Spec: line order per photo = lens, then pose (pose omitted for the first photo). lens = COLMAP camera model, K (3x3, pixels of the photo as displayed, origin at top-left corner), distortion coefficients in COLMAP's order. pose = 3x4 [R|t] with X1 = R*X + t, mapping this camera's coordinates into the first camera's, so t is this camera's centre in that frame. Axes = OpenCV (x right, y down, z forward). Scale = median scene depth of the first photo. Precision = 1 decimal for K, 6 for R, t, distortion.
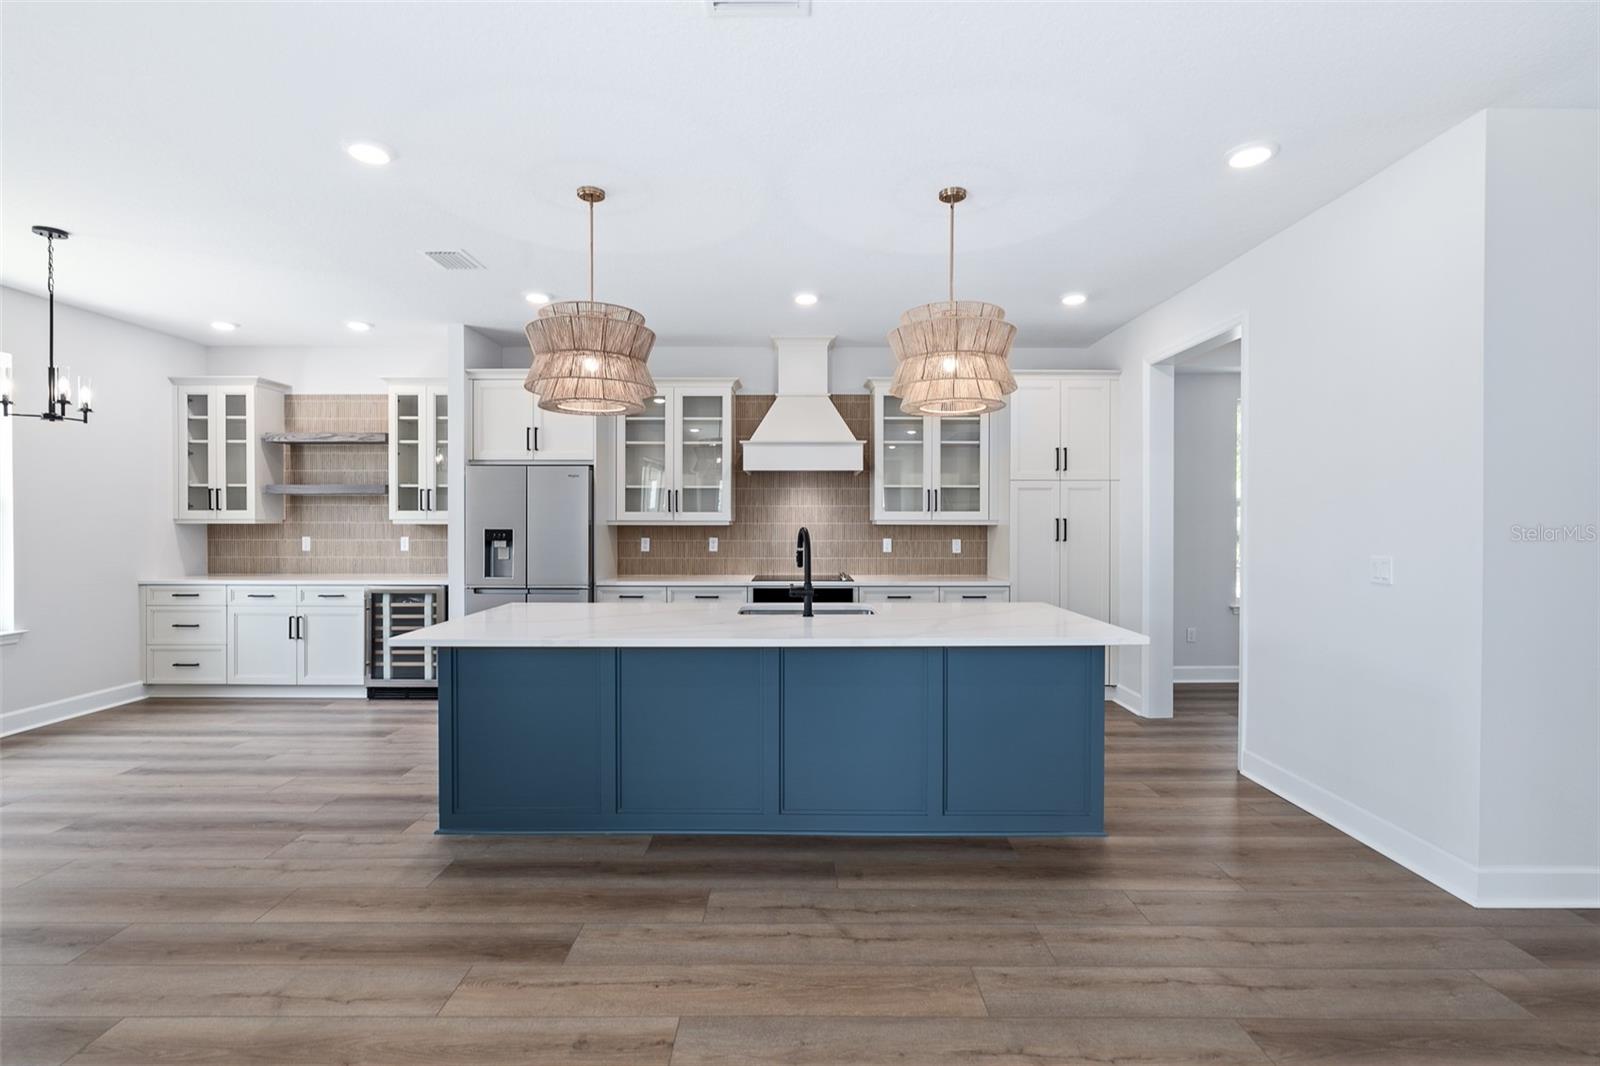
lens RADIAL K [[720.1, 0, 797.3], [0, 720.1, 524.5], [0, 0, 1]] dist [-0.001487, 0.000396]
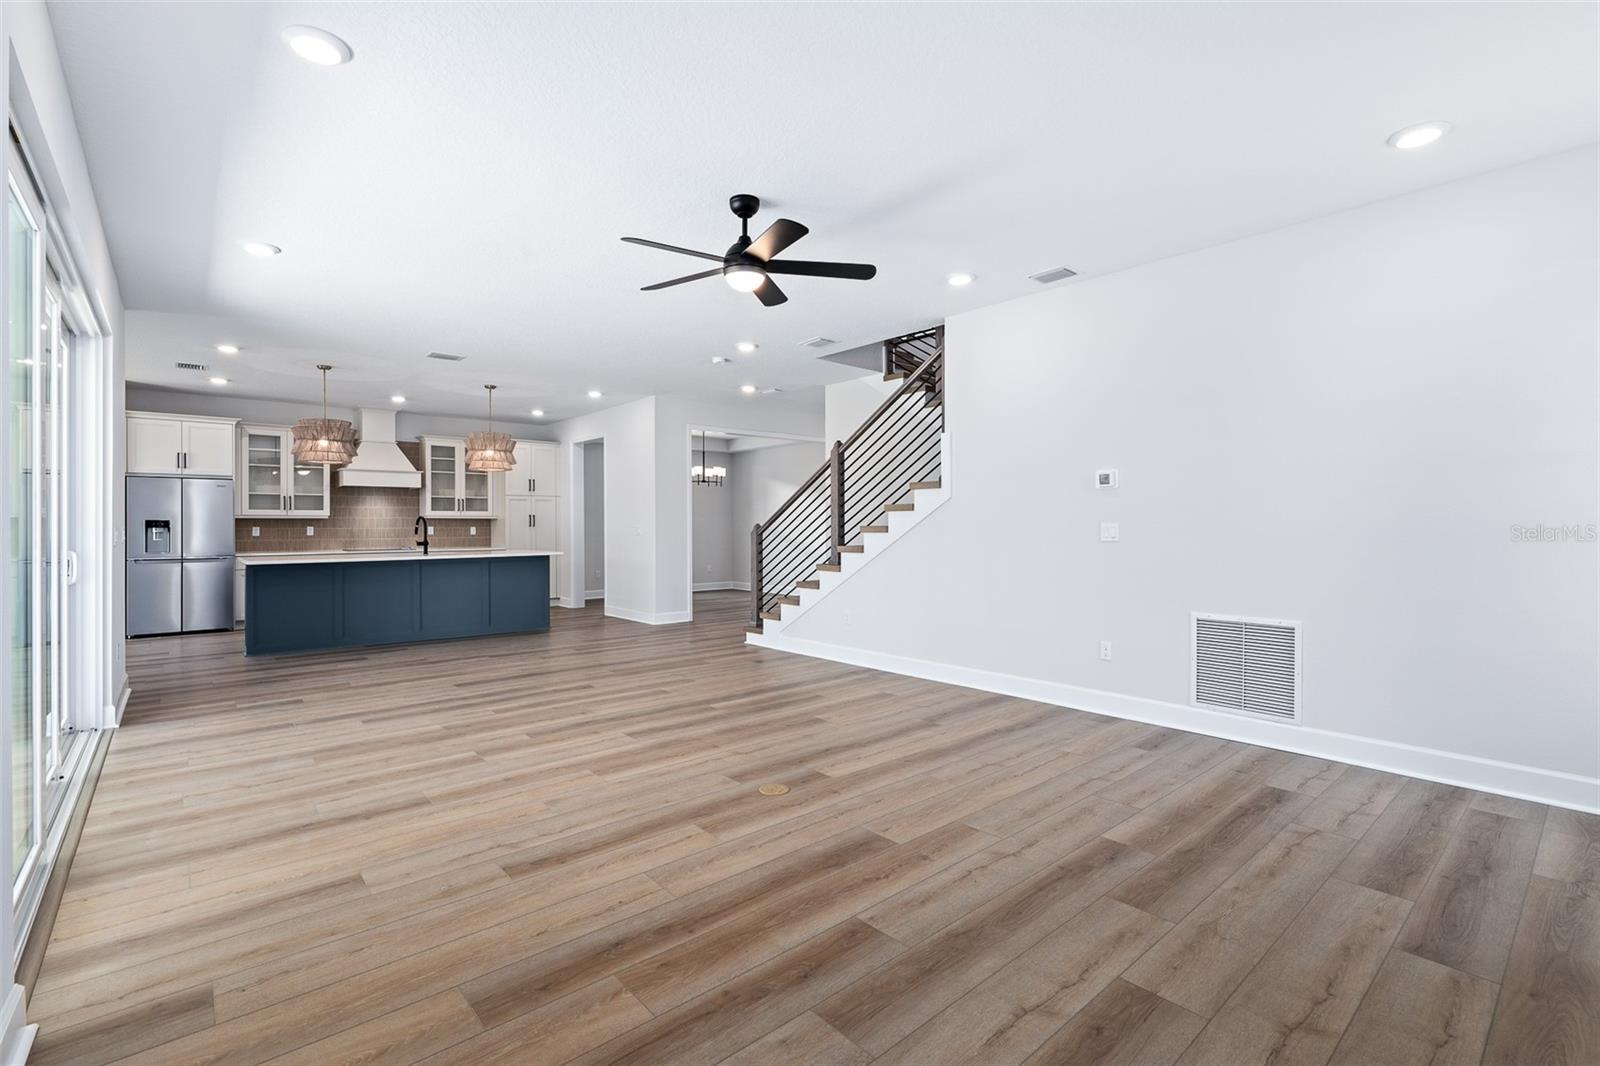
lens RADIAL K [[720.1, 0, 797.3], [0, 720.1, 524.5], [0, 0, 1]] dist [-0.001487, 0.000396]
pose [[0.756438, -0.002930, 0.654059, -0.357284], [0.005232, 0.999985, -0.001571, 0.022851], [-0.654044, 0.004610, 0.756442, -0.925694]]
